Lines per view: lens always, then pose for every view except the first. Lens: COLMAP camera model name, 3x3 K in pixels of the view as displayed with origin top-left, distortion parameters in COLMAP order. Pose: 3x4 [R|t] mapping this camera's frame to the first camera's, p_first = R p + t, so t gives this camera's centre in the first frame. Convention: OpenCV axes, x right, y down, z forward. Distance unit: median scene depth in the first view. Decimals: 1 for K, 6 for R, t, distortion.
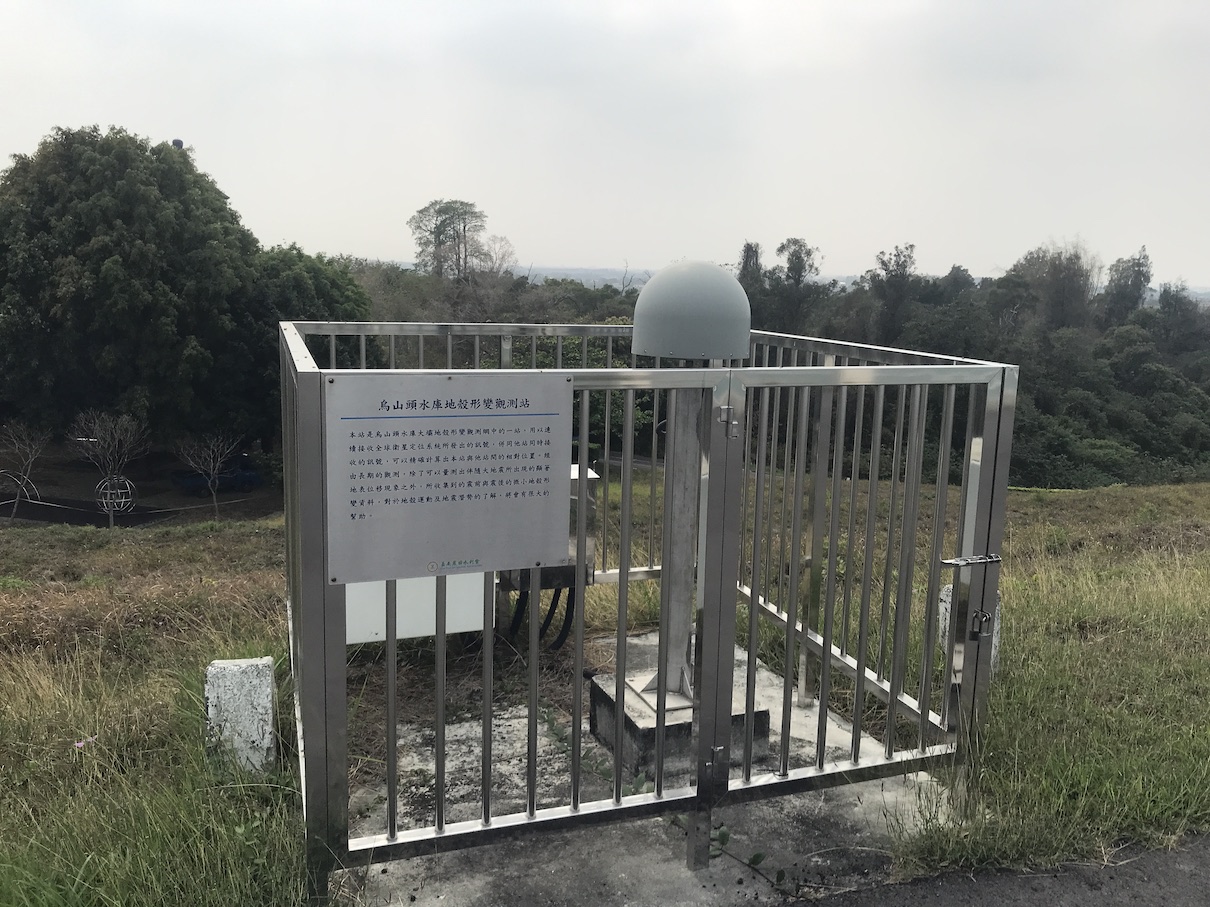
lens RADIAL K [[1000.9, 0, 604.6], [0, 1000.9, 455.7], [0, 0, 1]] dist [-0.008026, -0.000062]
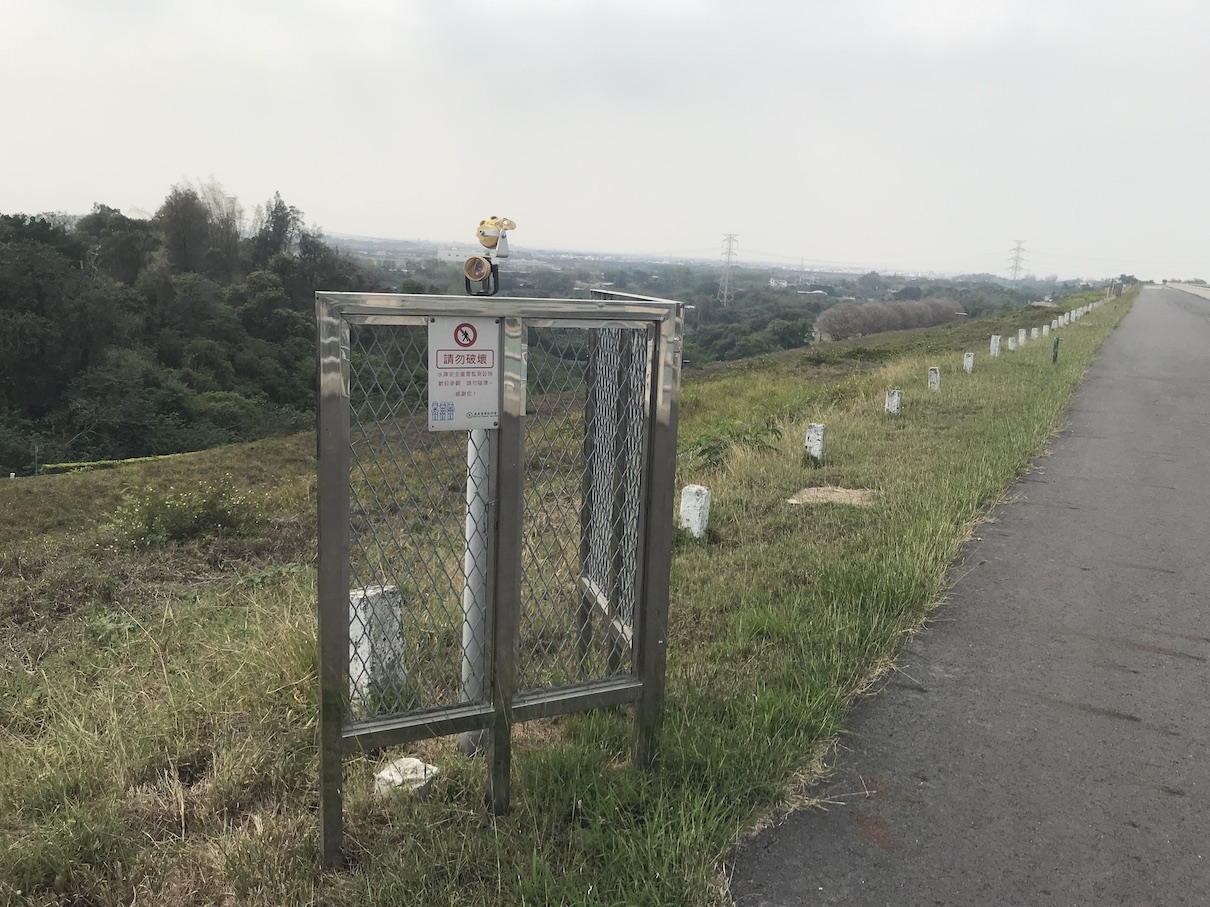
lens RADIAL K [[1000.9, 0, 605.4], [0, 1000.9, 452.0], [0, 0, 1]] dist [-0.008026, -0.000062]
pose [[0.727769, -0.120917, 0.675079, 0.097545], [0.088044, 0.992662, 0.082885, -0.004840], [-0.680148, -0.000885, 0.733074, 0.049752]]
